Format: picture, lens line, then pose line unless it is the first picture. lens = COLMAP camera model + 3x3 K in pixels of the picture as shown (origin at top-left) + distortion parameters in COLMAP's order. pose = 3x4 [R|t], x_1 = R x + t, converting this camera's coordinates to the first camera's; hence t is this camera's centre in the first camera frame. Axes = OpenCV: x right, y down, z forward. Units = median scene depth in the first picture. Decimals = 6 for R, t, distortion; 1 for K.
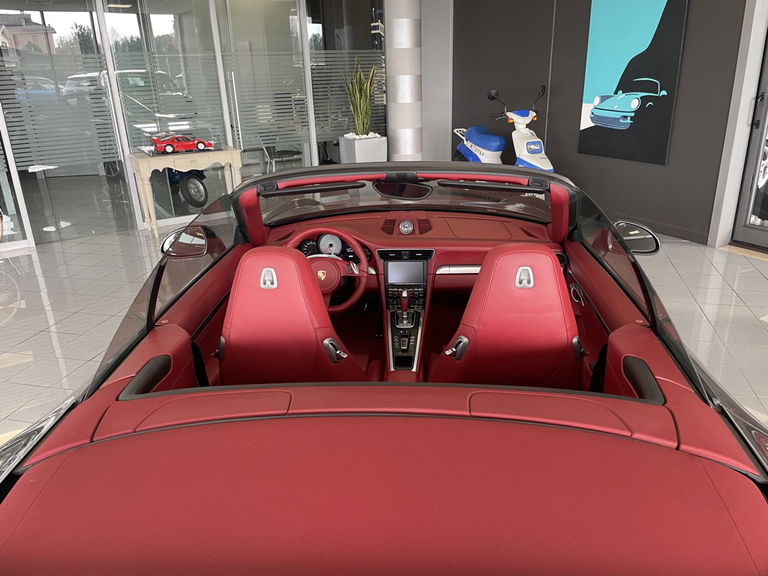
lens RADIAL K [[596.5, 0, 387.9], [0, 596.5, 286.4], [0, 0, 1]] dist [0.046835, -0.057275]
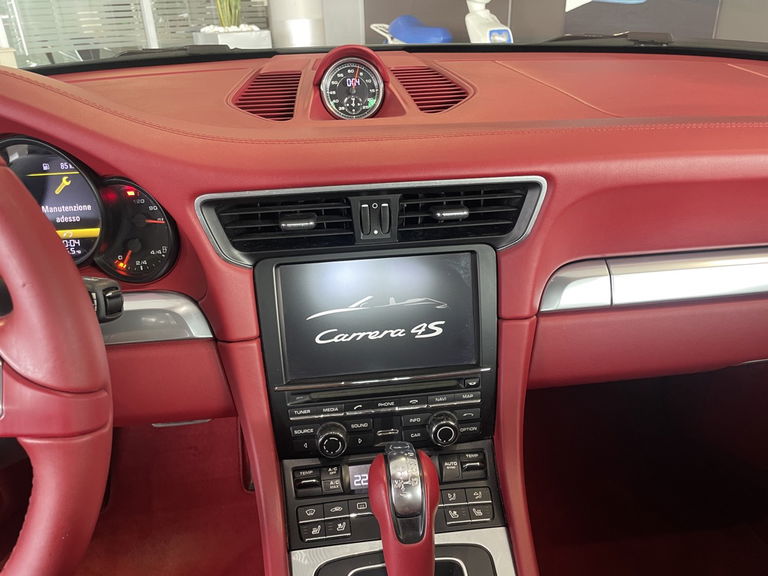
lens RADIAL K [[584.3, 0, 384.0], [0, 584.3, 288.0], [0, 0, 1]] dist [0.030882, -0.013817]
pose [[0.985413, -0.074720, 0.152901, 0.001971], [0.063167, 0.994865, 0.079076, -0.021494], [-0.158025, -0.068264, 0.985073, 0.387524]]
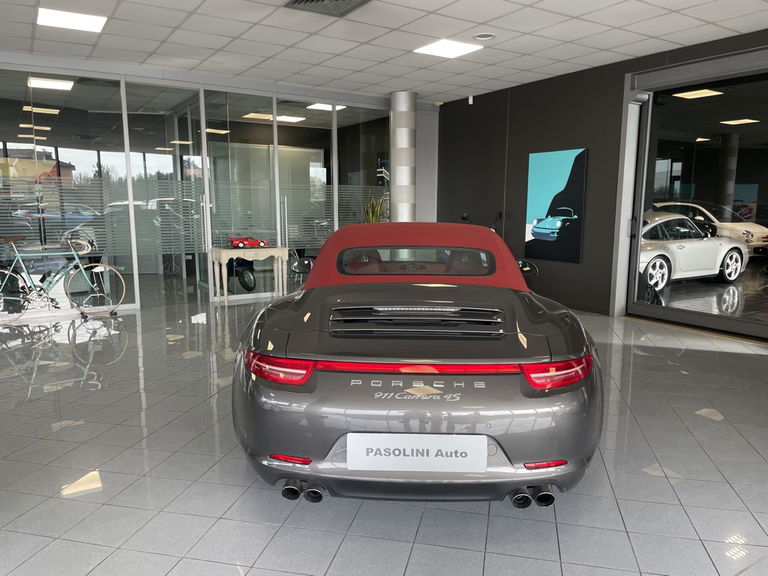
lens RADIAL K [[583.6, 0, 386.8], [0, 583.6, 287.3], [0, 0, 1]] dist [0.049966, -0.052215]
pose [[0.999429, 0.027879, 0.019086, -0.036922], [-0.023101, 0.976094, -0.216118, 0.161058], [-0.024655, 0.215554, 0.976181, -0.347707]]
